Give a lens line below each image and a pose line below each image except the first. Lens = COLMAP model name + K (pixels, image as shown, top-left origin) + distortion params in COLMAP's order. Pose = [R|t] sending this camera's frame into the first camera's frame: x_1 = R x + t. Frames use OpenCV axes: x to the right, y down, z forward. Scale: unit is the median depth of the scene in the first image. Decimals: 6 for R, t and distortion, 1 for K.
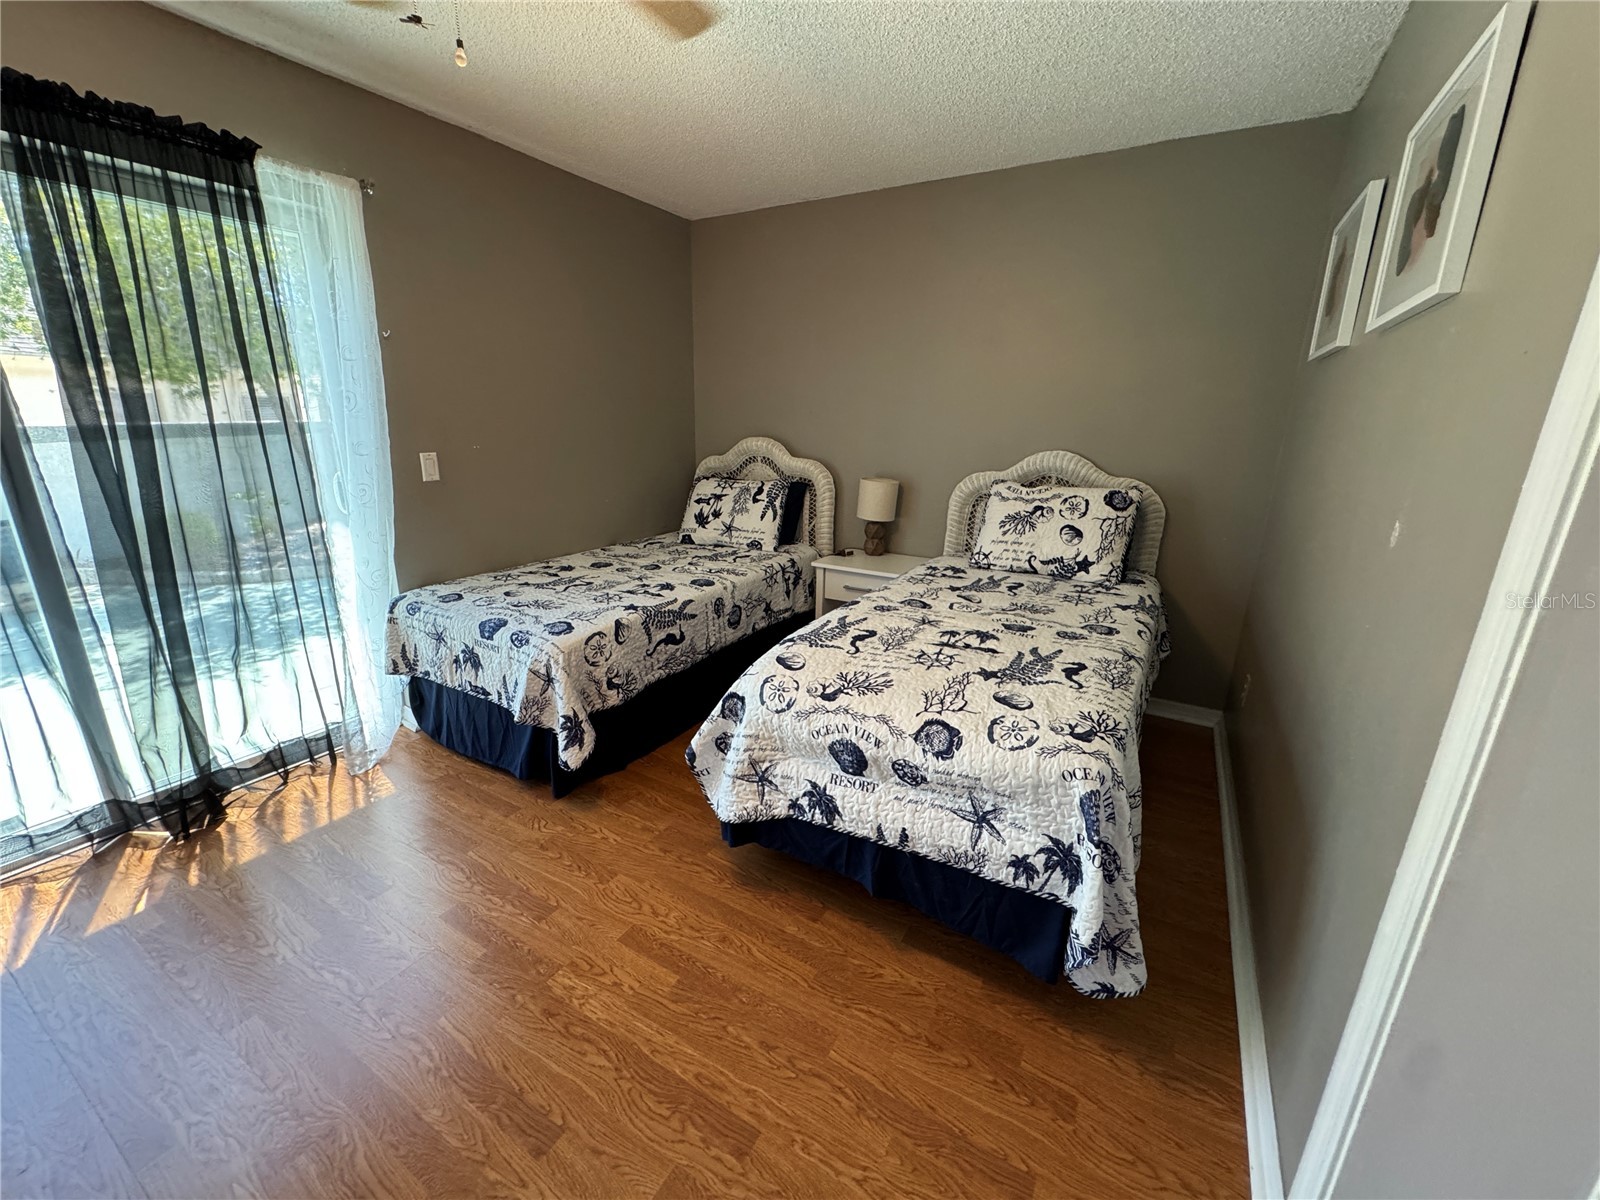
lens RADIAL K [[645.9, 0, 800.0], [0, 645.9, 600.0], [0, 0, 1]] dist [-0.007352, 0.000212]
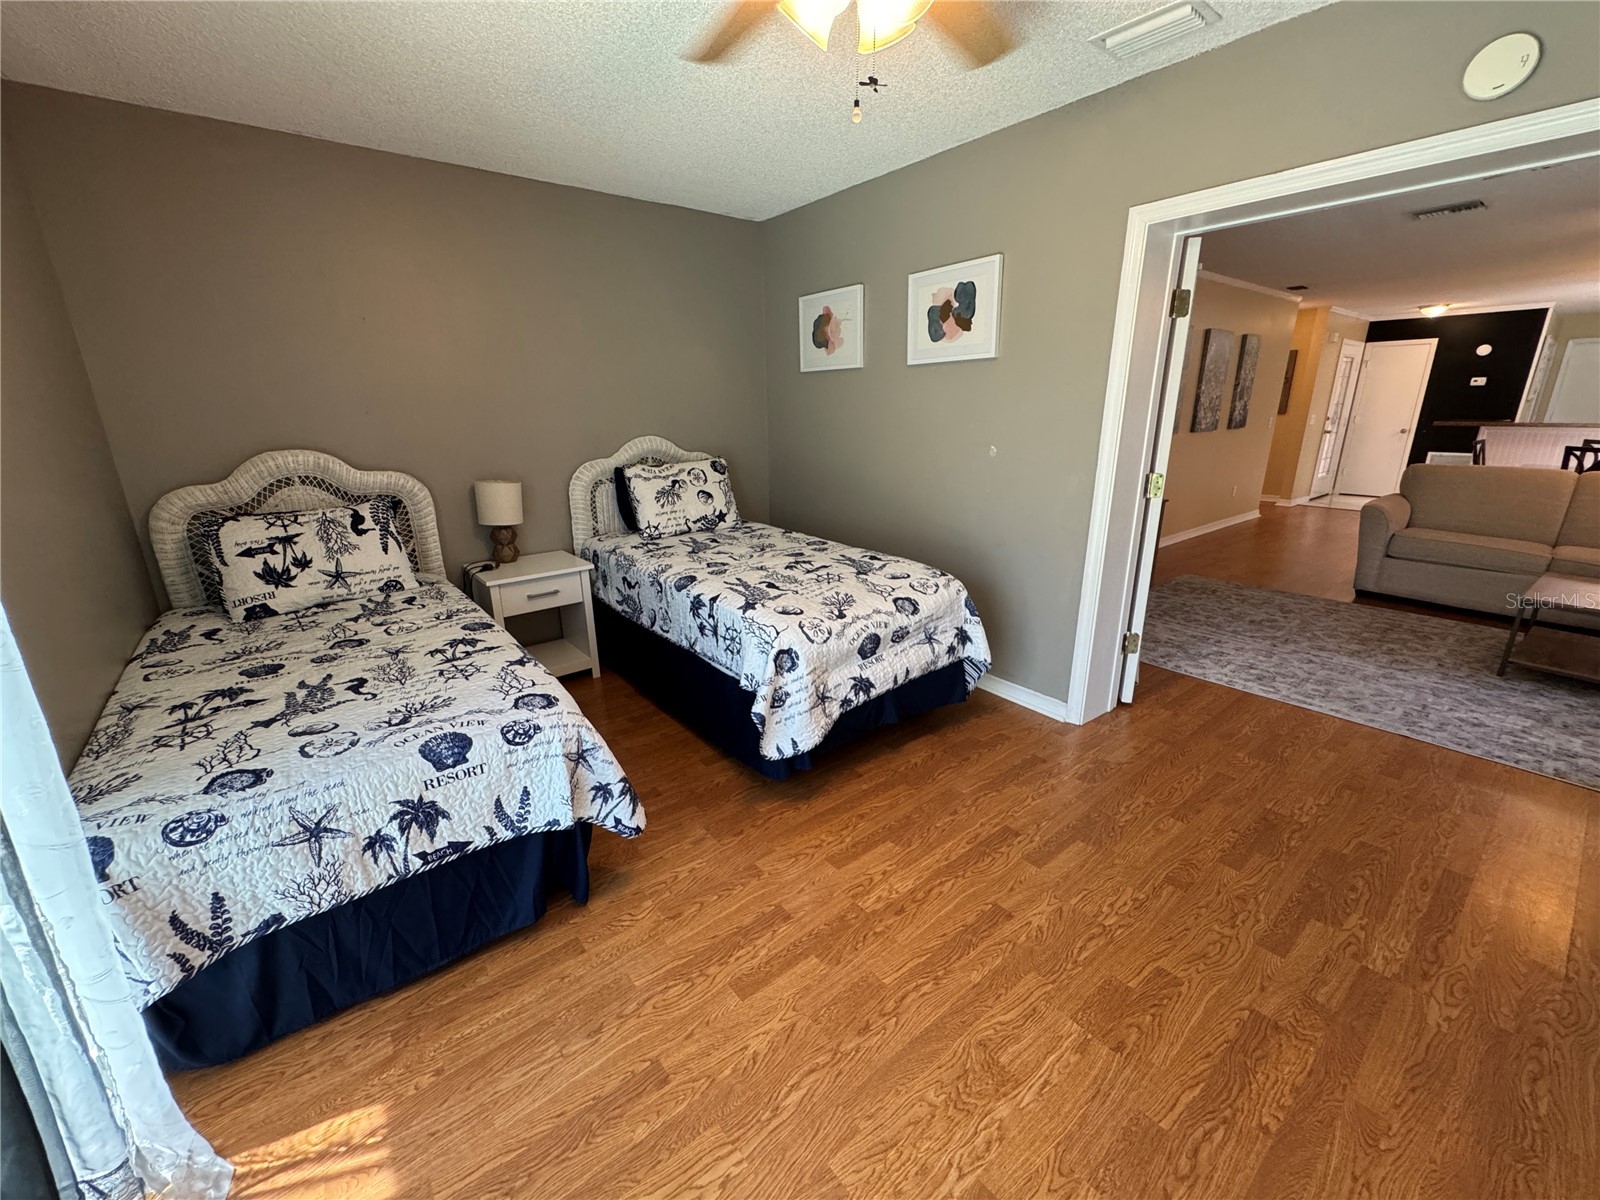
lens RADIAL K [[637.9, 0, 800.0], [0, 637.9, 600.0], [0, 0, 1]] dist [-0.001530, -0.000210]
pose [[0.364687, -0.297019, 0.882487, -0.820730], [0.274000, 0.940028, 0.203155, -0.128863], [-0.889903, 0.167714, 0.424199, 0.336901]]
